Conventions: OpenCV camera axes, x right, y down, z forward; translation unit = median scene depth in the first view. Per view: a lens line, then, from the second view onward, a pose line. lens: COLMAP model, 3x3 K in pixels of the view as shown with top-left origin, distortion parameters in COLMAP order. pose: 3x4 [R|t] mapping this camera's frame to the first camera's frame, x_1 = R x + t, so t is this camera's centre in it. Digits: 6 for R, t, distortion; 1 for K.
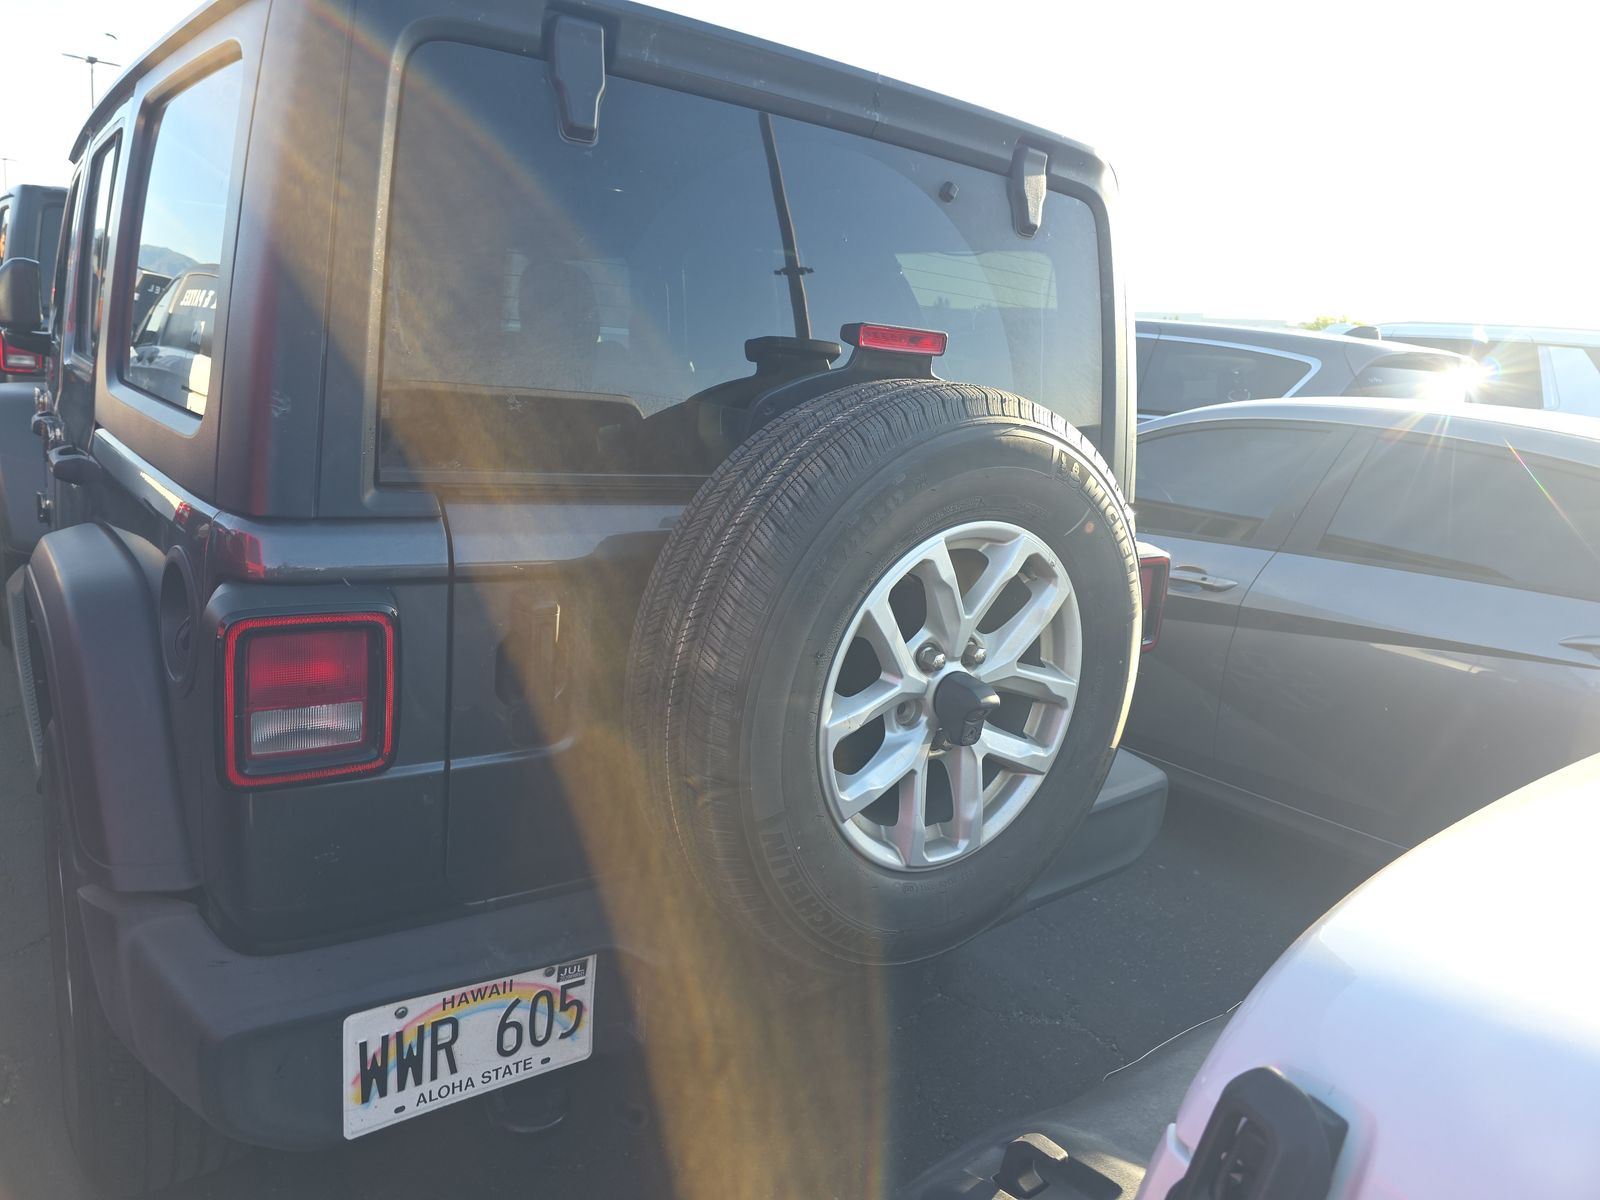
lens RADIAL K [[1073.5, 0, 788.2], [0, 1073.5, 591.8], [0, 0, 1]] dist [0.042550, -0.018414]
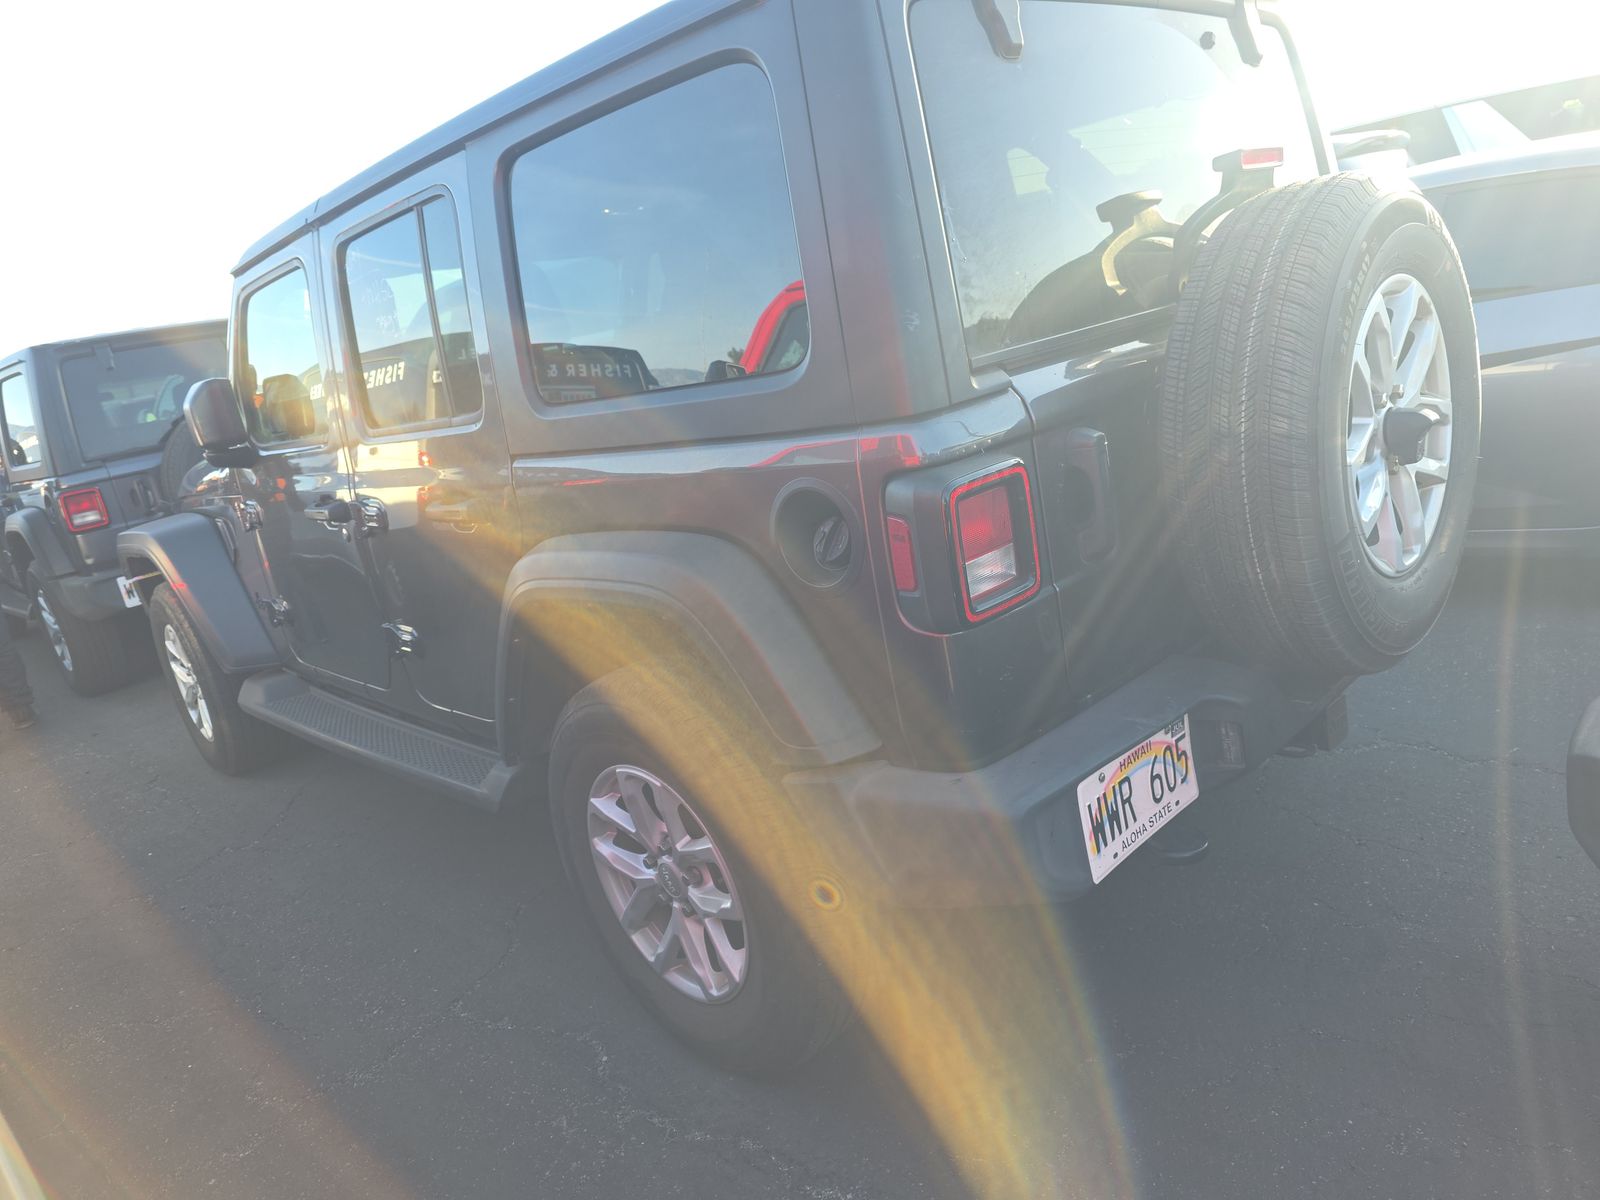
lens RADIAL K [[1073.5, 0, 814.6], [0, 1073.5, 602.3], [0, 0, 1]] dist [0.042550, -0.018414]
pose [[0.952643, -0.295809, 0.070487, -0.664689], [0.293071, 0.954950, 0.046680, 0.039715], [-0.081120, -0.023812, 0.996420, -0.189661]]
